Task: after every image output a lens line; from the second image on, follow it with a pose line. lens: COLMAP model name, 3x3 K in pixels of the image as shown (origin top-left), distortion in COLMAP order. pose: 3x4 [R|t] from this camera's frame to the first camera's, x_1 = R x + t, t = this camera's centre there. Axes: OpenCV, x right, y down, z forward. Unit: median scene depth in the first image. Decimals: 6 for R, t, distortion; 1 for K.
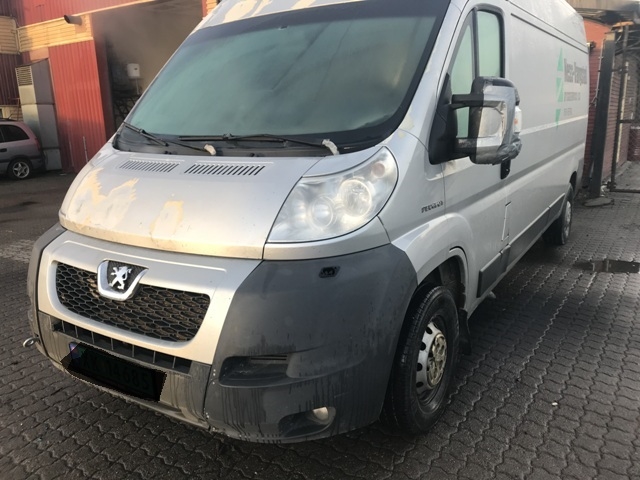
lens RADIAL K [[525.4, 0, 319.7], [0, 525.4, 239.1], [0, 0, 1]] dist [0.010817, 0.007143]
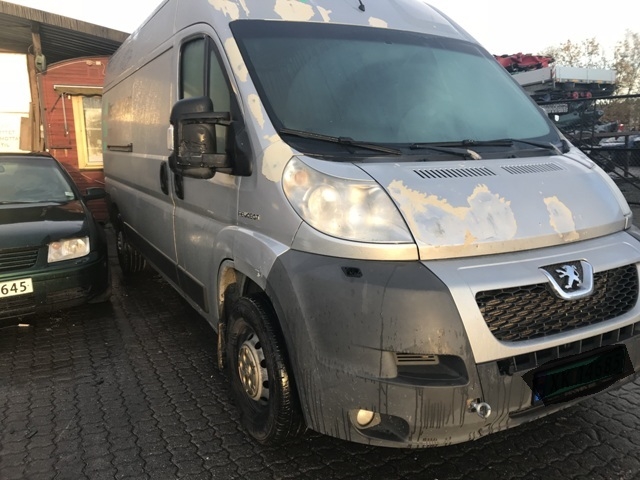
lens RADIAL K [[525.4, 0, 319.5], [0, 525.4, 241.3], [0, 0, 1]] dist [0.010817, 0.007143]
pose [[0.483047, -0.134779, 0.865159, -1.392945], [0.207550, 0.977547, 0.036405, -0.119132], [-0.850640, 0.161979, 0.500174, 0.868516]]
